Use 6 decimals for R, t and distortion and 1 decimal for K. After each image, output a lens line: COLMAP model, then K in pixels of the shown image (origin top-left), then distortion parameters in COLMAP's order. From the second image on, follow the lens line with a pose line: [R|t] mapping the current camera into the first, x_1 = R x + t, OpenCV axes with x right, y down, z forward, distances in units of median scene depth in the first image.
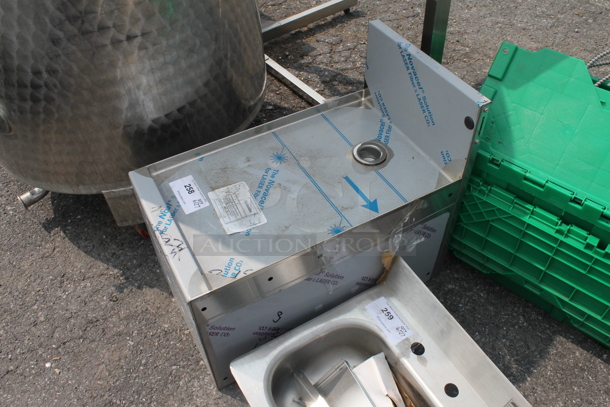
lens RADIAL K [[513.1, 0, 305.0], [0, 513.1, 203.5], [0, 0, 1]] dist [-0.178444, 0.152823]
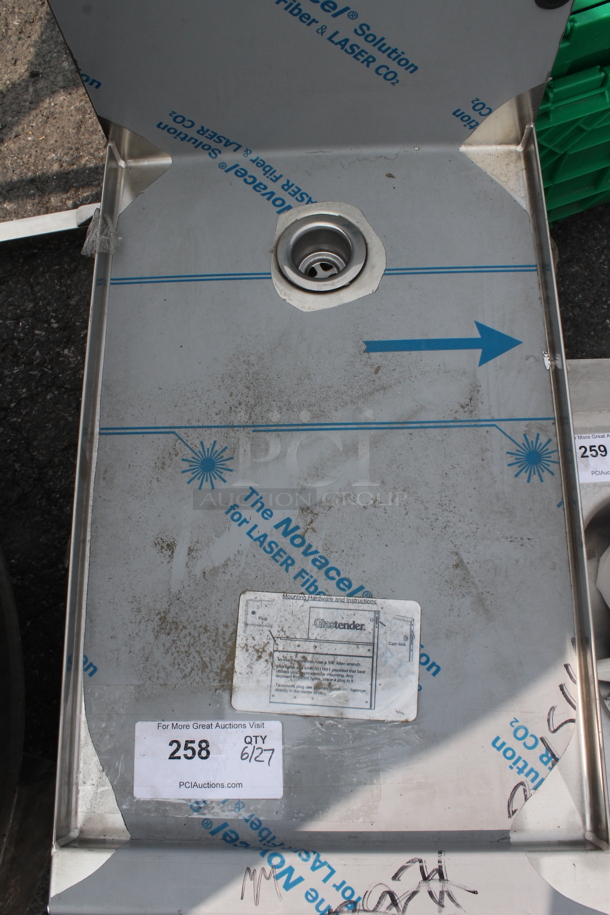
lens RADIAL K [[769.7, 0, 294.1], [0, 769.7, 461.4], [0, 0, 1]] dist [-0.178444, 0.152823]
pose [[0.487153, -0.841476, 0.233665, -0.153267], [0.675385, 0.532633, 0.510056, -0.341471], [-0.553658, -0.090662, 0.827794, 0.587017]]
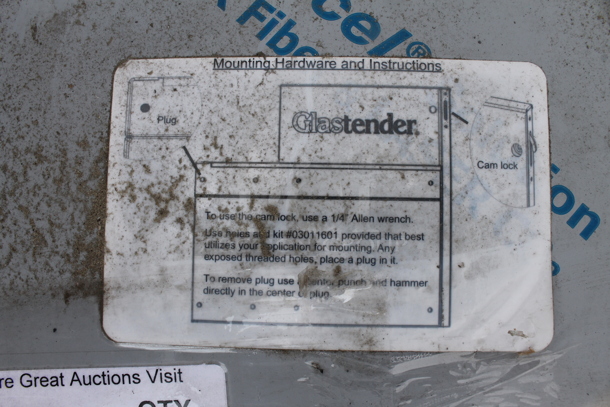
lens RADIAL K [[513.1, 0, 305.0], [0, 513.1, 203.5], [0, 0, 1]] dist [-0.178444, 0.152823]
pose [[0.441555, -0.895972, 0.047583, -0.142675], [0.672082, 0.365420, 0.644030, -0.087082], [-0.594420, -0.252395, 0.763519, 0.886543]]
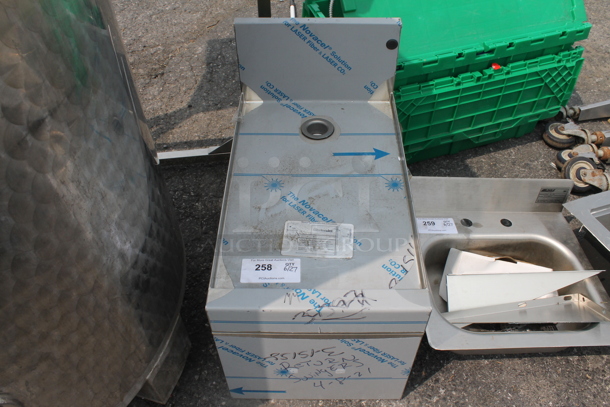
lens RADIAL K [[513.1, 0, 305.0], [0, 513.1, 203.5], [0, 0, 1]] dist [-0.178444, 0.152823]
pose [[0.500226, -0.627265, 0.596919, -0.647024], [0.635082, 0.734376, 0.239504, -0.272106], [-0.588596, 0.259287, 0.765719, 0.291309]]
